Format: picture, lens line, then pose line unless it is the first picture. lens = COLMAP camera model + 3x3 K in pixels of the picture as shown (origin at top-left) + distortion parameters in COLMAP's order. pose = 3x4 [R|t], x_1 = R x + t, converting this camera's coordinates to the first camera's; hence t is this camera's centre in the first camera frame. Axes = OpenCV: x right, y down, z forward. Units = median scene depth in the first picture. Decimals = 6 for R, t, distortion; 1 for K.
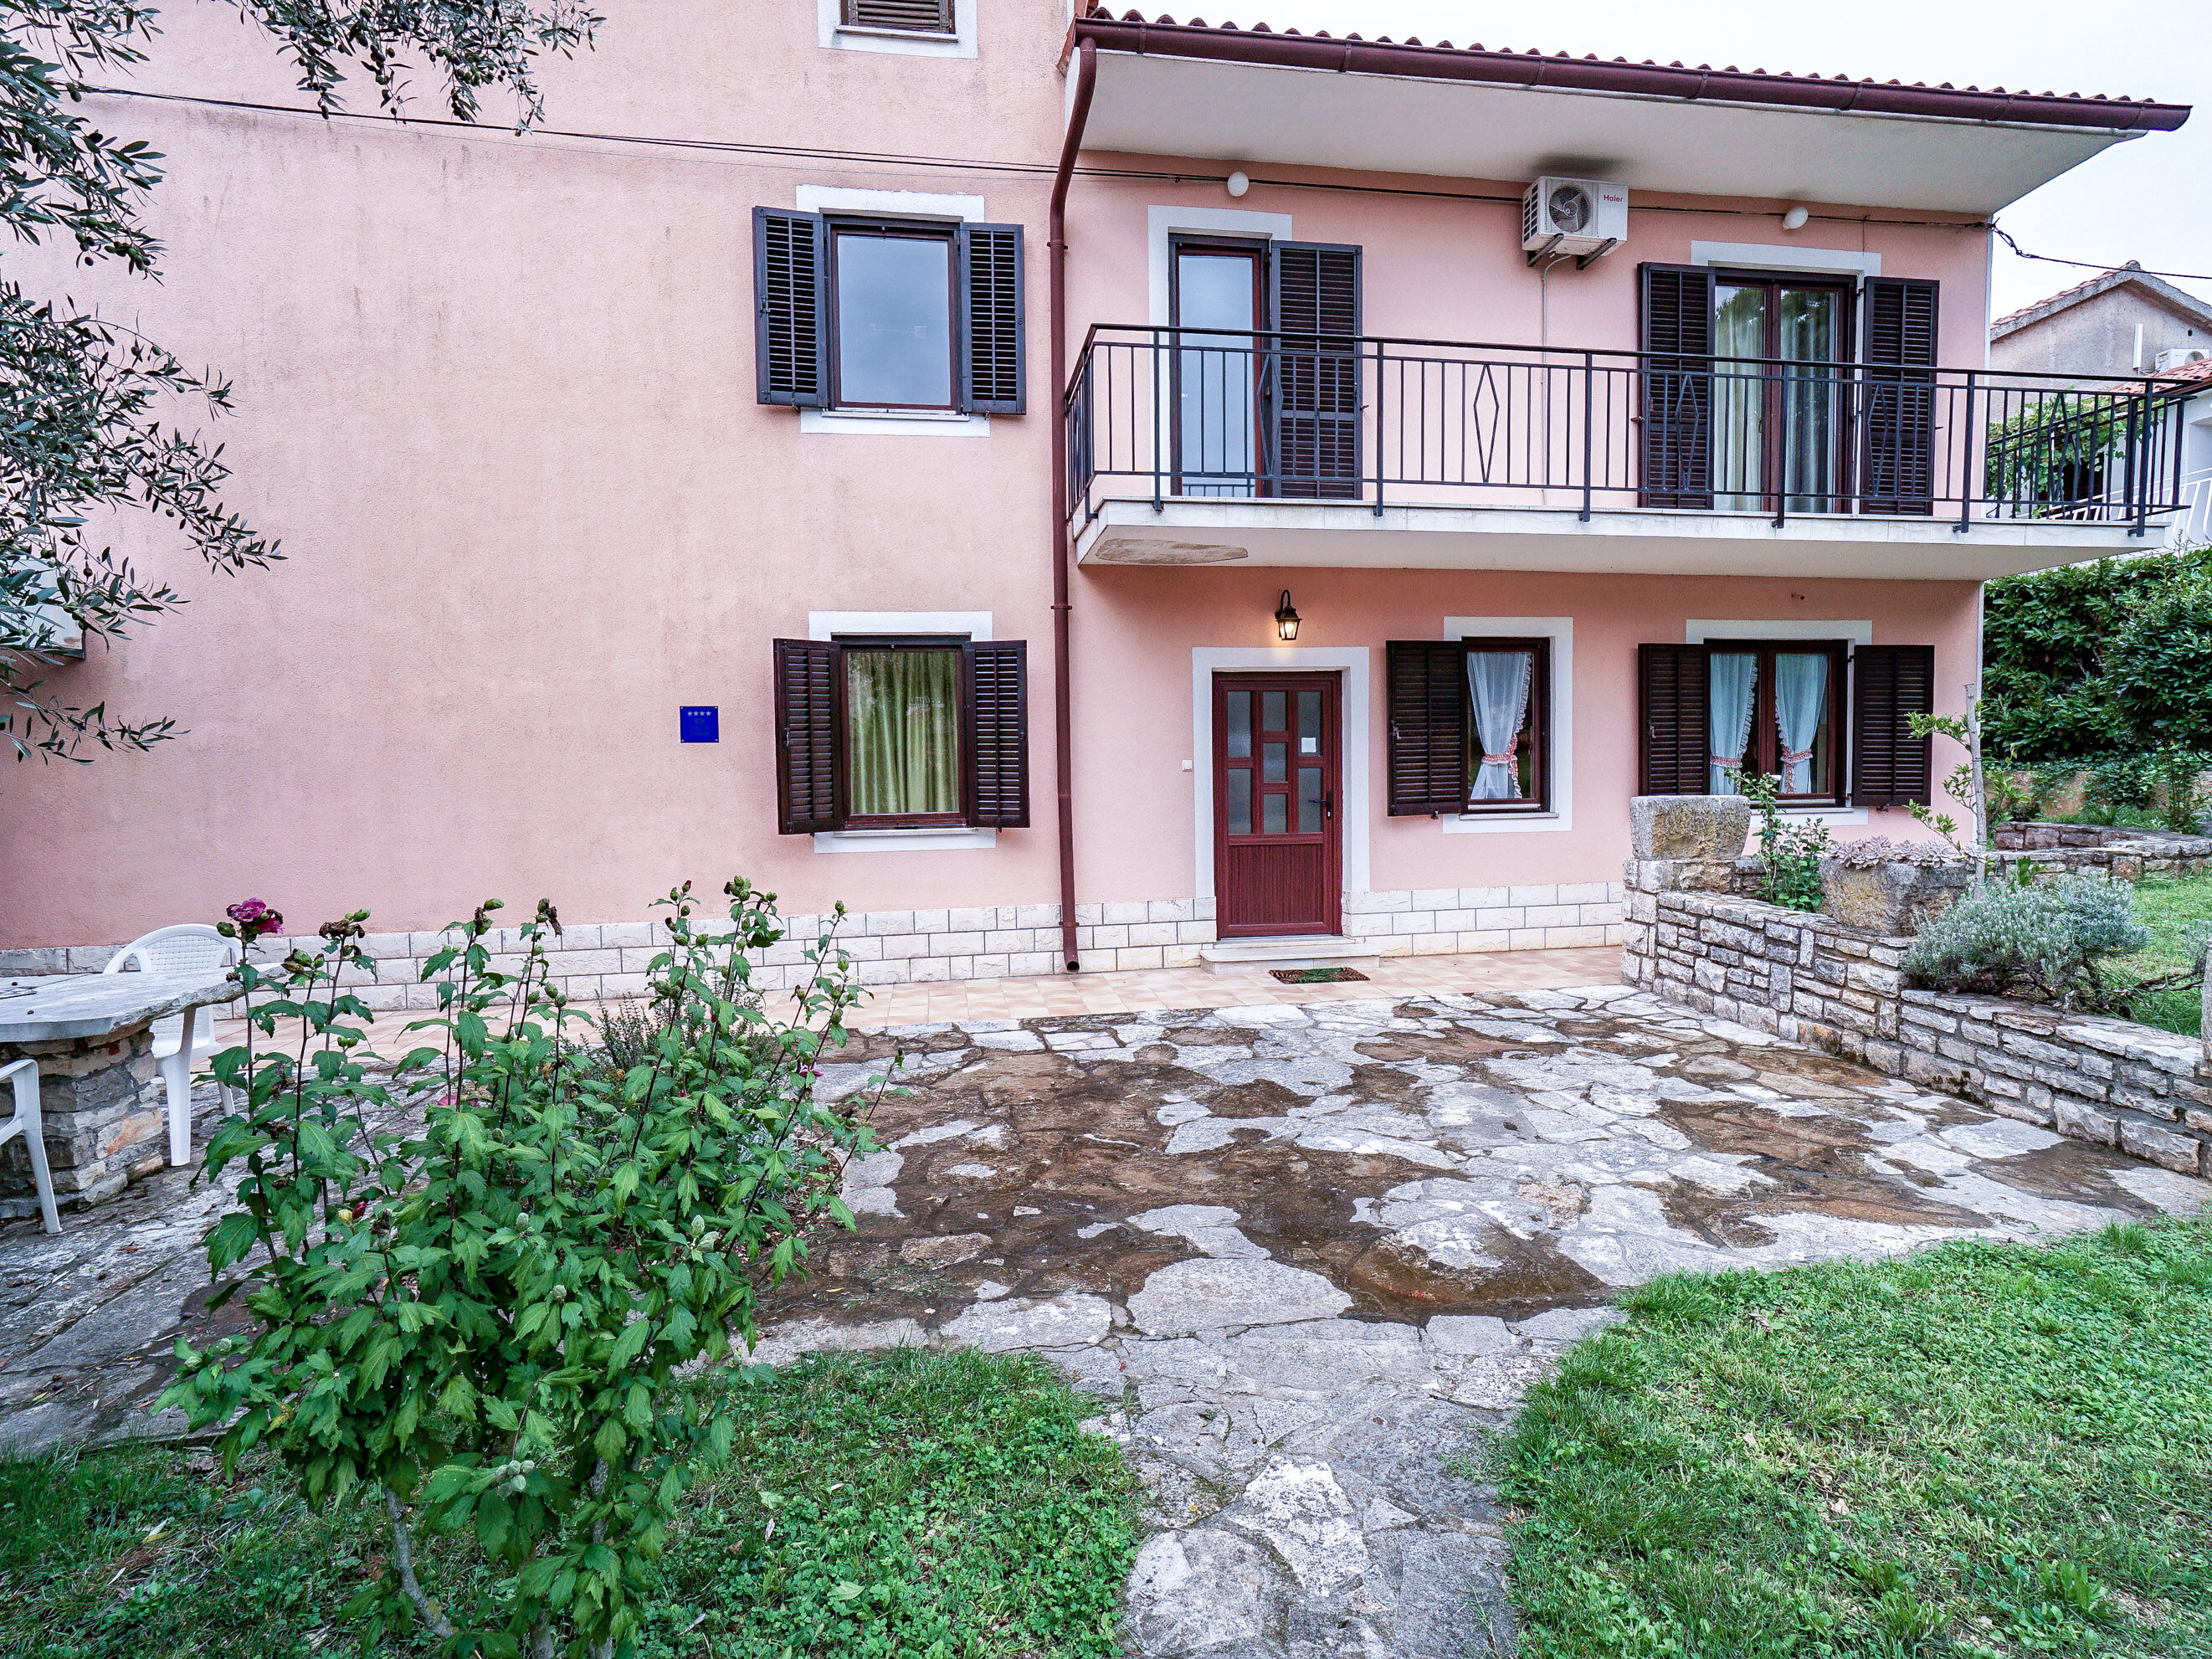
lens RADIAL K [[1074.6, 0, 1101.6], [0, 1074.6, 809.6], [0, 0, 1]] dist [-0.020142, 0.015787]
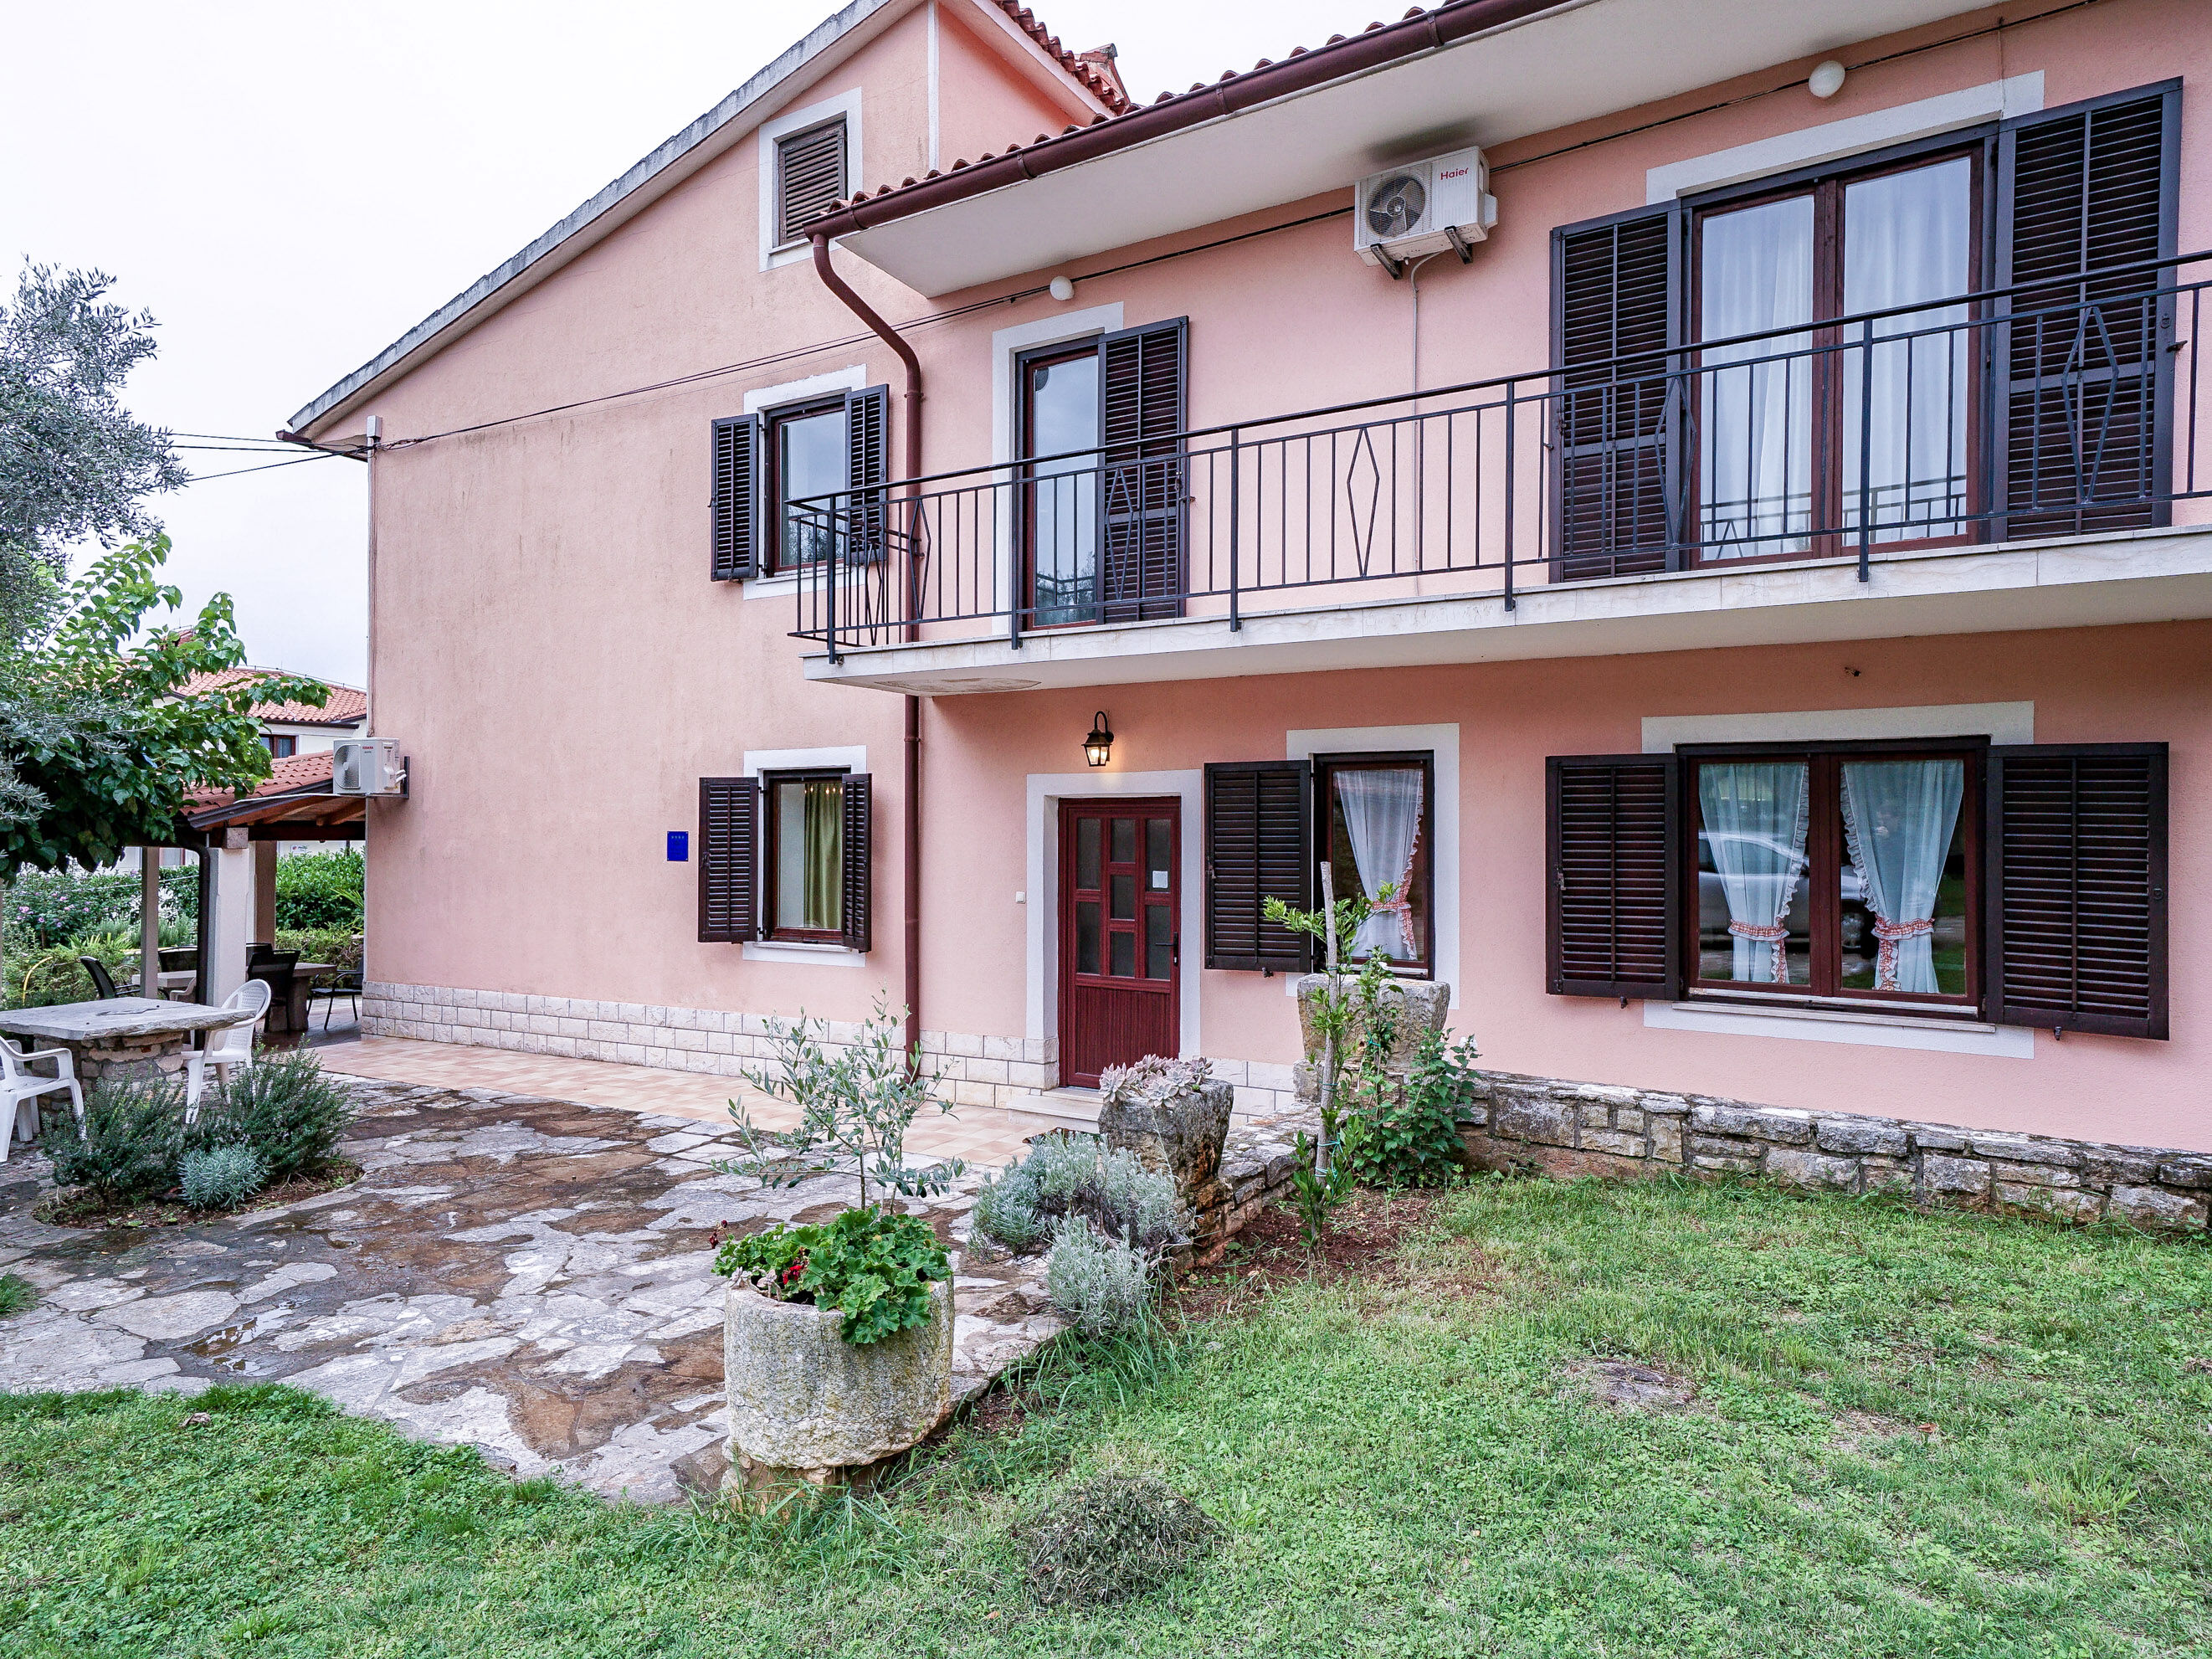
lens RADIAL K [[1289.3, 0, 1105.7], [0, 1289.3, 807.2], [0, 0, 1]] dist [0.040777, -0.000672]
pose [[0.772470, 0.006030, -0.635023, 0.968032], [-0.042151, 0.998237, -0.041795, -0.085849], [0.633651, 0.059053, 0.771362, 0.175728]]
